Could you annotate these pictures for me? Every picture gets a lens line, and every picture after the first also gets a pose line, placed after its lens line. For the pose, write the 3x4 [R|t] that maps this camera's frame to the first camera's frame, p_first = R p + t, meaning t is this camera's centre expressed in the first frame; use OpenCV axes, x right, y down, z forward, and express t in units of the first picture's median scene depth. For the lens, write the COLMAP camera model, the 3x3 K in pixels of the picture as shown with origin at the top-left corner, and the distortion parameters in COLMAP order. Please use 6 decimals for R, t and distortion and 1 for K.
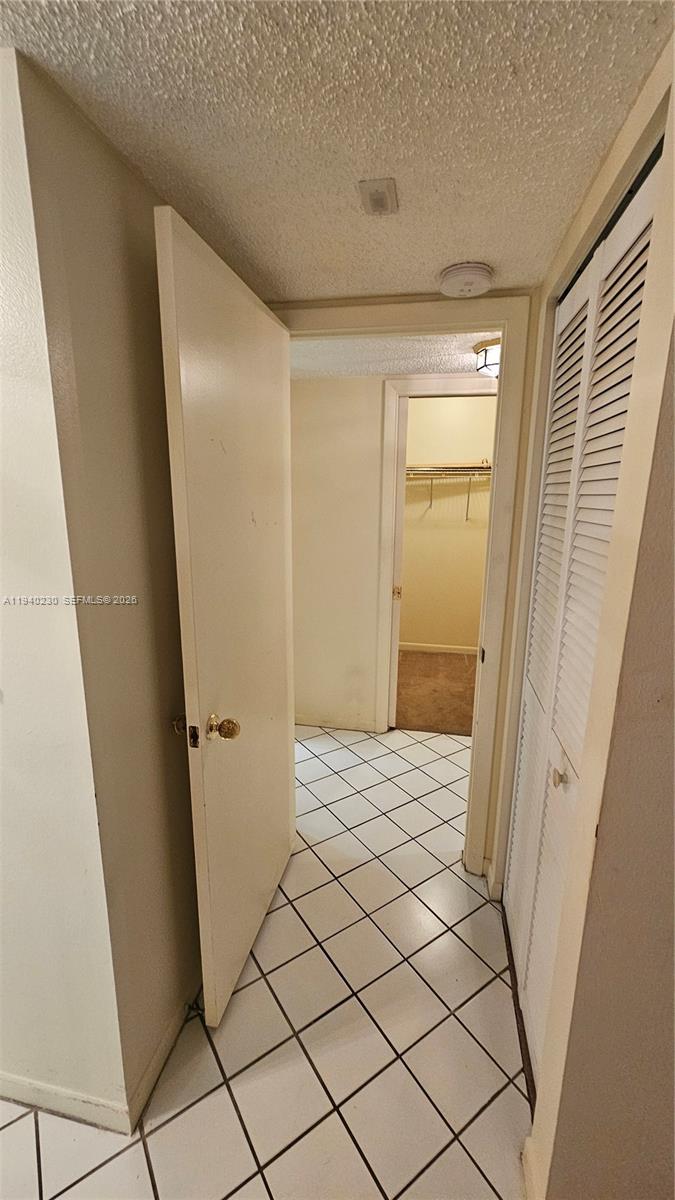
lens RADIAL K [[493.5, 0, 339.1], [0, 493.5, 603.1], [0, 0, 1]] dist [0.002329, -0.000468]
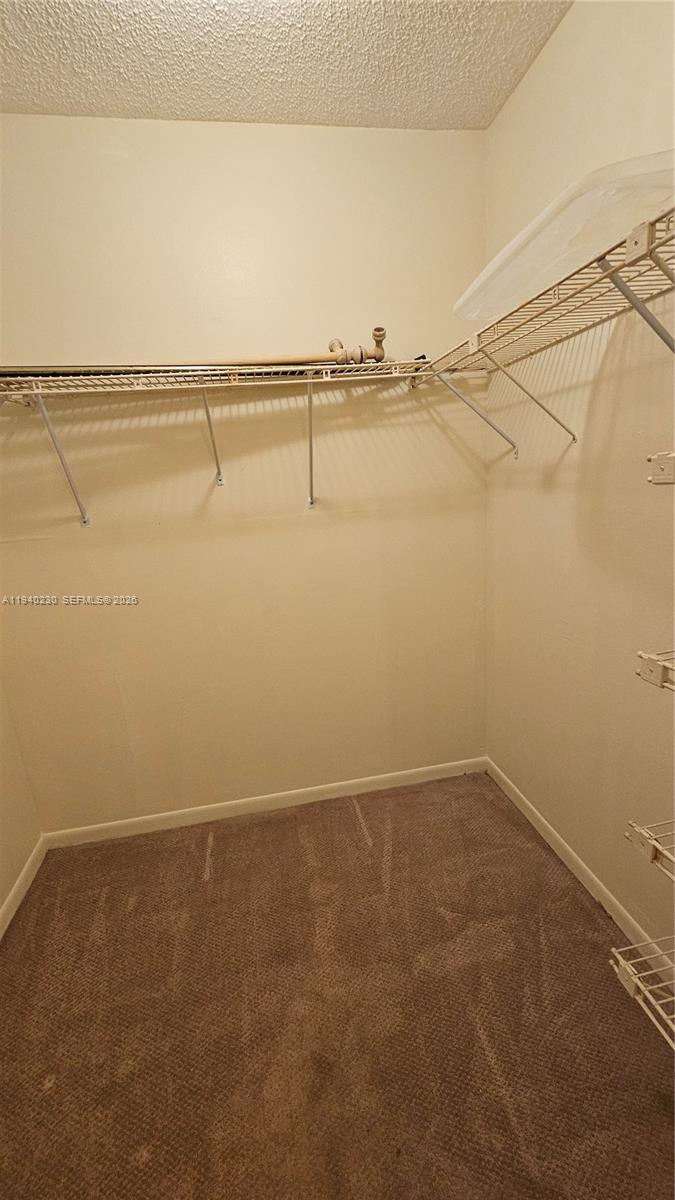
lens RADIAL K [[493.5, 0, 339.4], [0, 493.5, 594.9], [0, 0, 1]] dist [0.002329, -0.000468]
pose [[0.926639, -0.170370, 0.335134, 0.132433], [0.158261, 0.985364, 0.063335, -0.119327], [-0.341019, -0.005650, 0.940039, 0.621003]]
